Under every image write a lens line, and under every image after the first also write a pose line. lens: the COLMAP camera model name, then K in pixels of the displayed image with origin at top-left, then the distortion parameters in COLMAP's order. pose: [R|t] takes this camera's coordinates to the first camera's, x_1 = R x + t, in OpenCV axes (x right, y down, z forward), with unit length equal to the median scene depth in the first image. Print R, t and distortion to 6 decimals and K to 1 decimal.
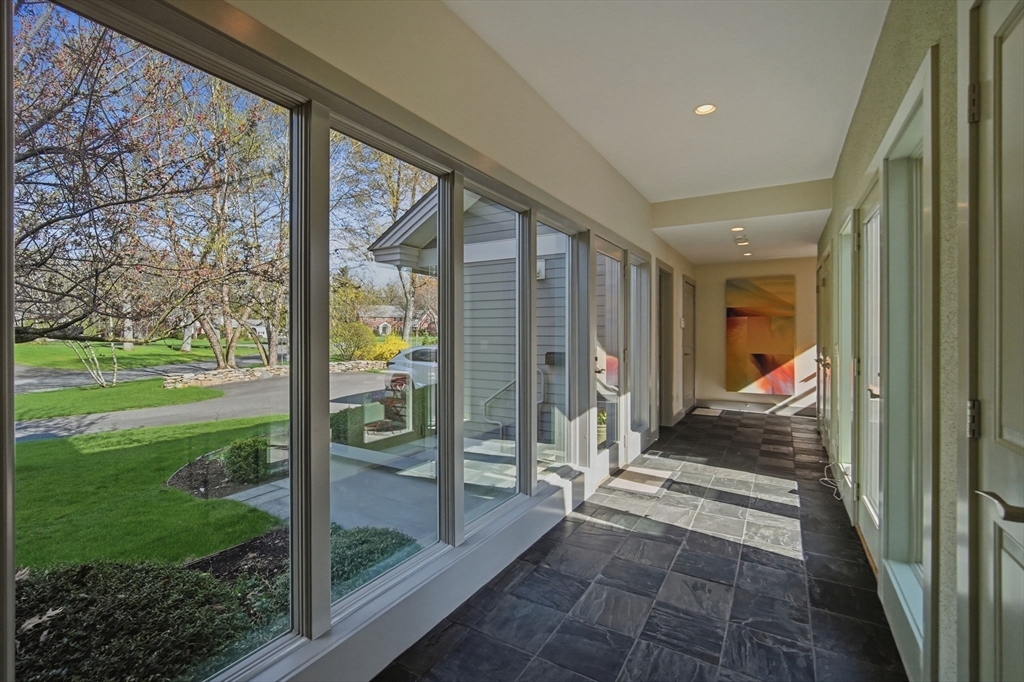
lens RADIAL K [[460.3, 0, 512.3], [0, 460.3, 333.4], [0, 0, 1]] dist [-0.009247, 0.000728]
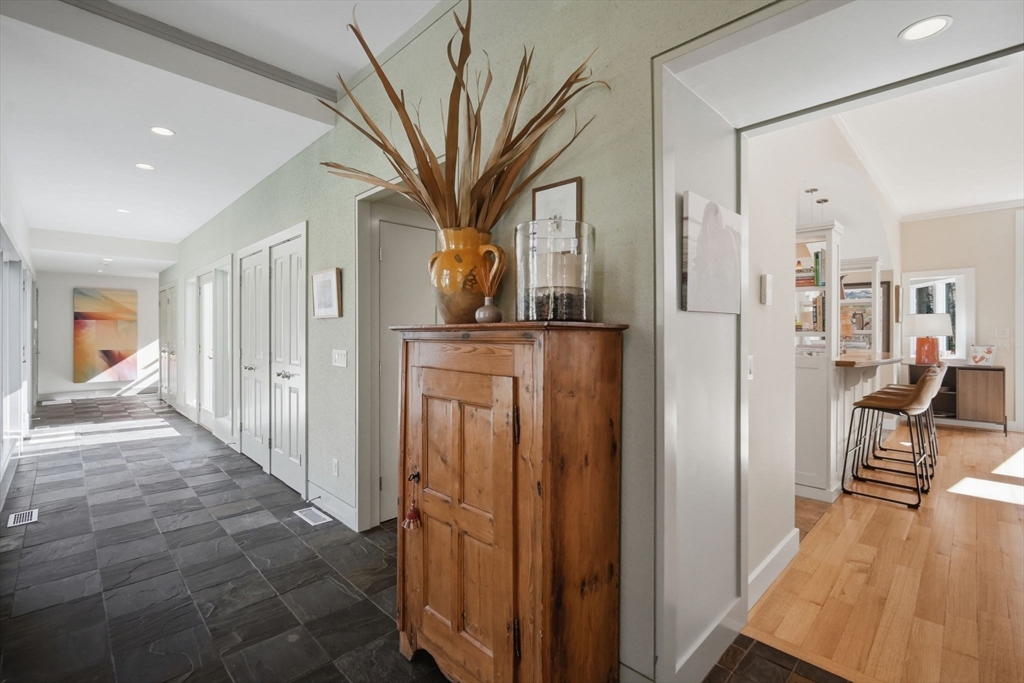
lens RADIAL K [[460.3, 0, 513.9], [0, 460.3, 327.5], [0, 0, 1]] dist [-0.009247, 0.000728]
pose [[0.257708, 0.005962, 0.966204, -0.389755], [0.006957, 0.999944, -0.008026, 0.001431], [-0.966198, 0.008790, 0.257652, -0.405359]]
